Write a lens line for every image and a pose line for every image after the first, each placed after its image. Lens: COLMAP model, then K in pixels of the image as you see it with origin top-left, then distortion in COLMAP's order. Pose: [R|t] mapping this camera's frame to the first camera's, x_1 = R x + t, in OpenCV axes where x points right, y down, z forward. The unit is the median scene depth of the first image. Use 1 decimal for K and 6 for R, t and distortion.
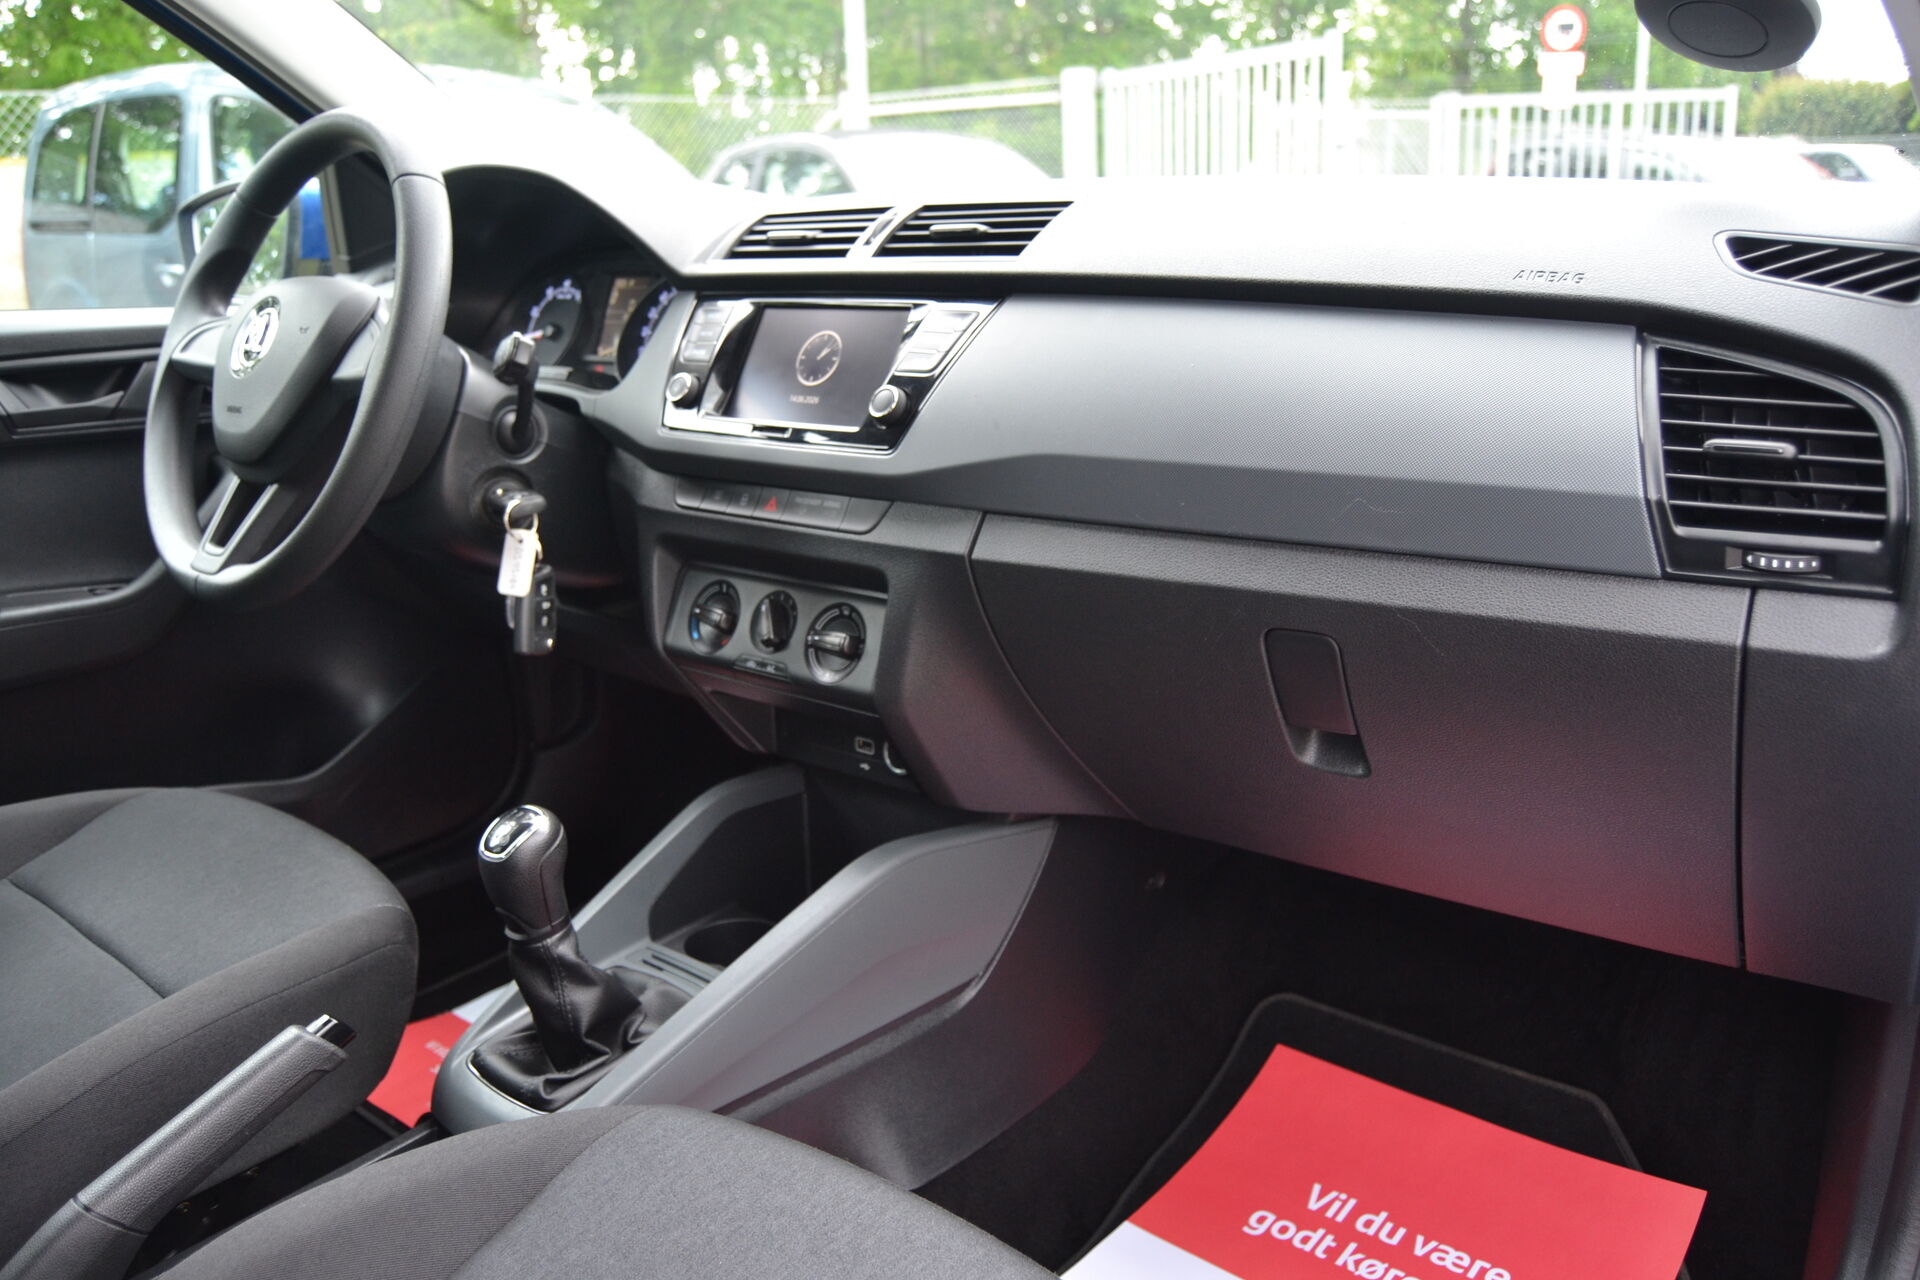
lens RADIAL K [[1510.5, 0, 950.1], [0, 1510.5, 642.7], [0, 0, 1]] dist [-0.085023, 0.021243]
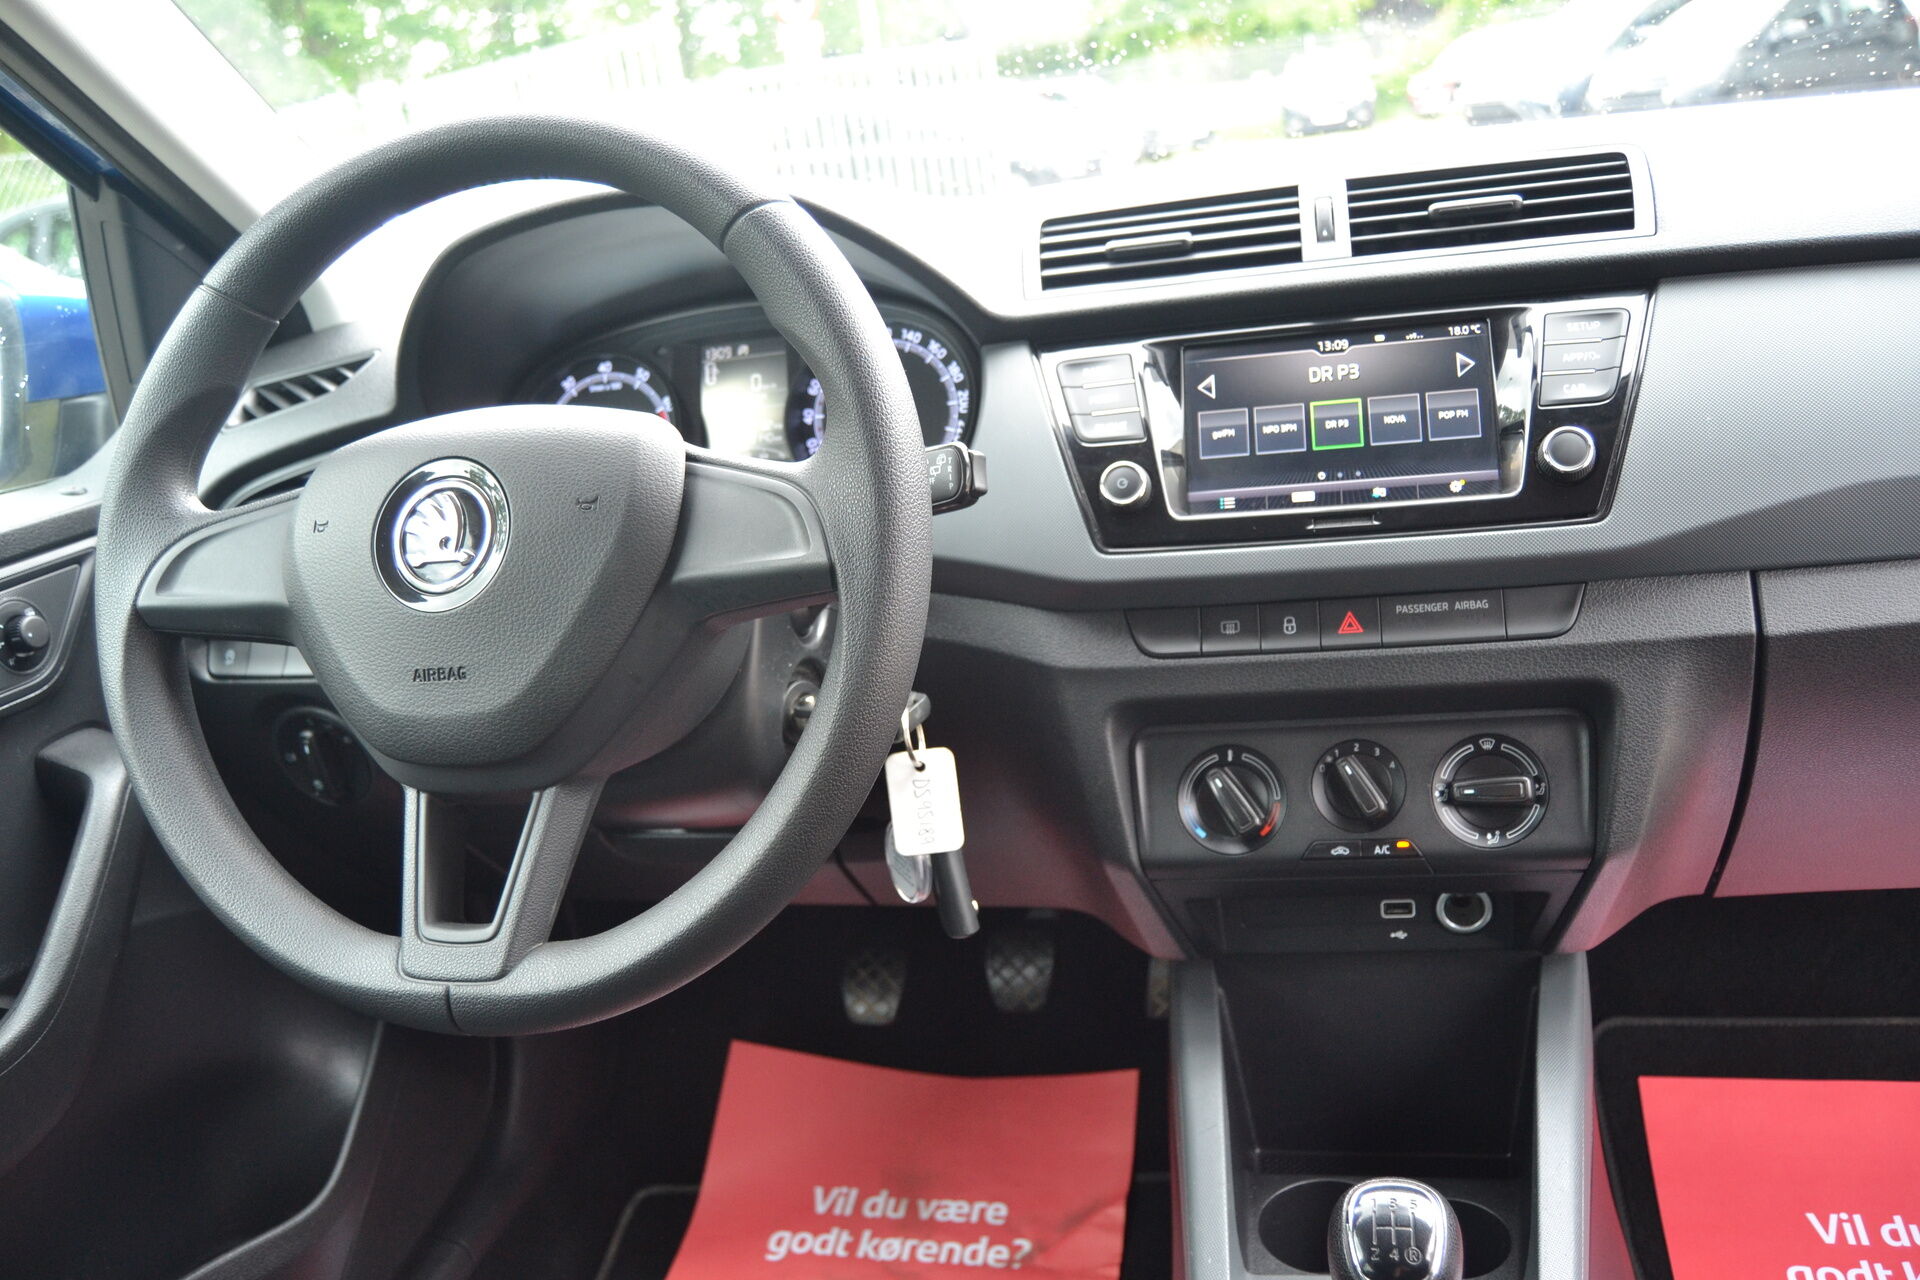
lens RADIAL K [[1510.5, 0, 950.1], [0, 1510.5, 642.7], [0, 0, 1]] dist [-0.085023, 0.021243]
pose [[0.879346, -0.230358, 0.416757, -0.527432], [0.229224, 0.971899, 0.053550, -0.149719], [-0.417382, 0.048442, 0.907439, 0.413690]]
